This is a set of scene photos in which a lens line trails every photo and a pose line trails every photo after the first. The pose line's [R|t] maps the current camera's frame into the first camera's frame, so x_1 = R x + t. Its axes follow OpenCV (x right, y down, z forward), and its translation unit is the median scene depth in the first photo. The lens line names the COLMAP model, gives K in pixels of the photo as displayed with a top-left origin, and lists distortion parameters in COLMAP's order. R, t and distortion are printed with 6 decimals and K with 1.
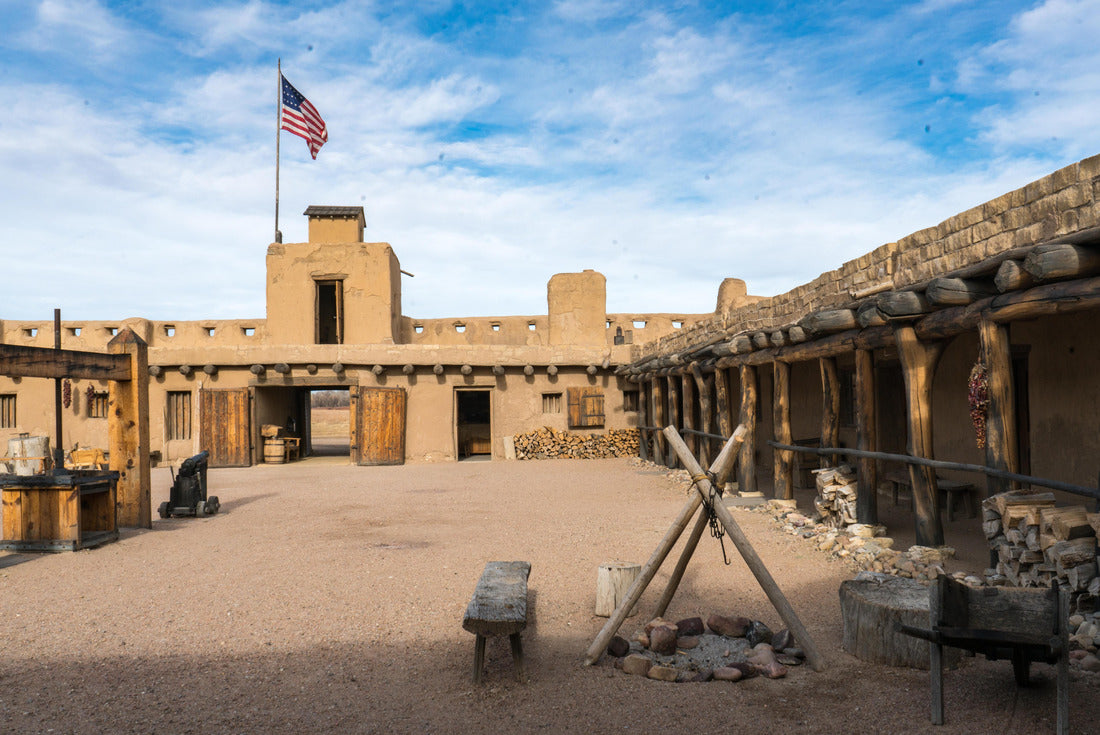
lens RADIAL K [[998.7, 0, 550.0], [0, 998.7, 367.5], [0, 0, 1]] dist [0.001598, 0.002894]
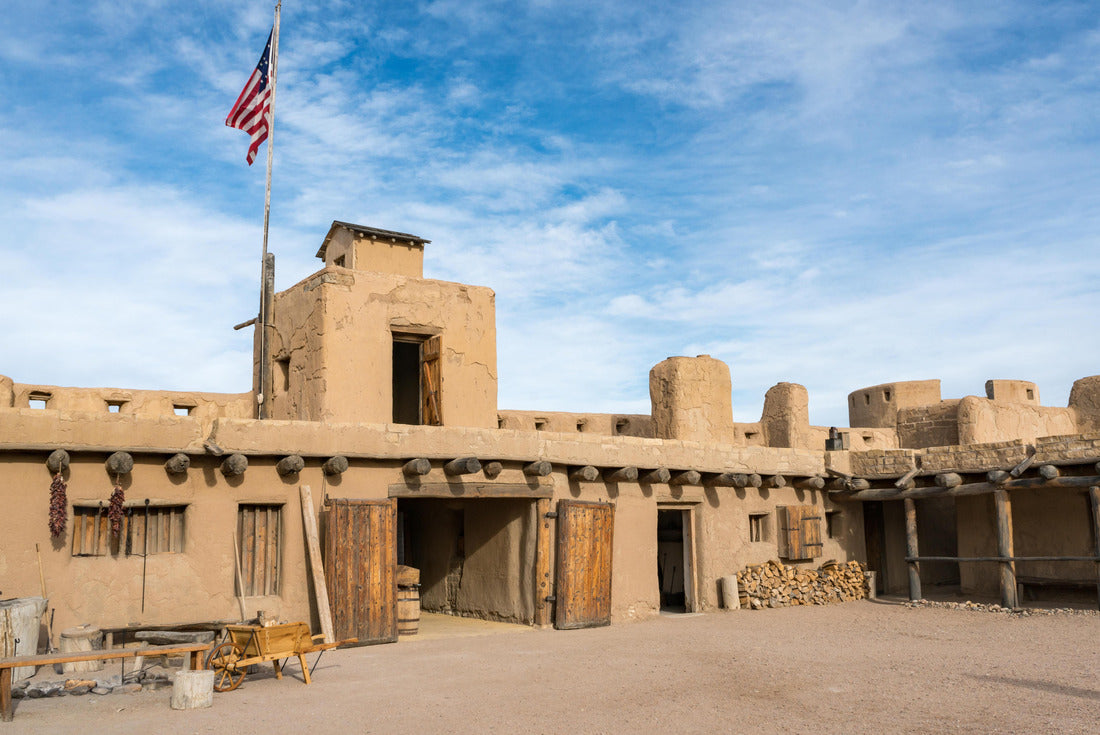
lens RADIAL K [[998.7, 0, 550.0], [0, 998.7, 367.5], [0, 0, 1]] dist [0.001598, 0.002894]
pose [[0.861786, 0.082111, 0.500582, -0.513093], [-0.013034, 0.990071, -0.139962, 0.024425], [-0.507105, 0.114093, 0.854300, 0.455426]]
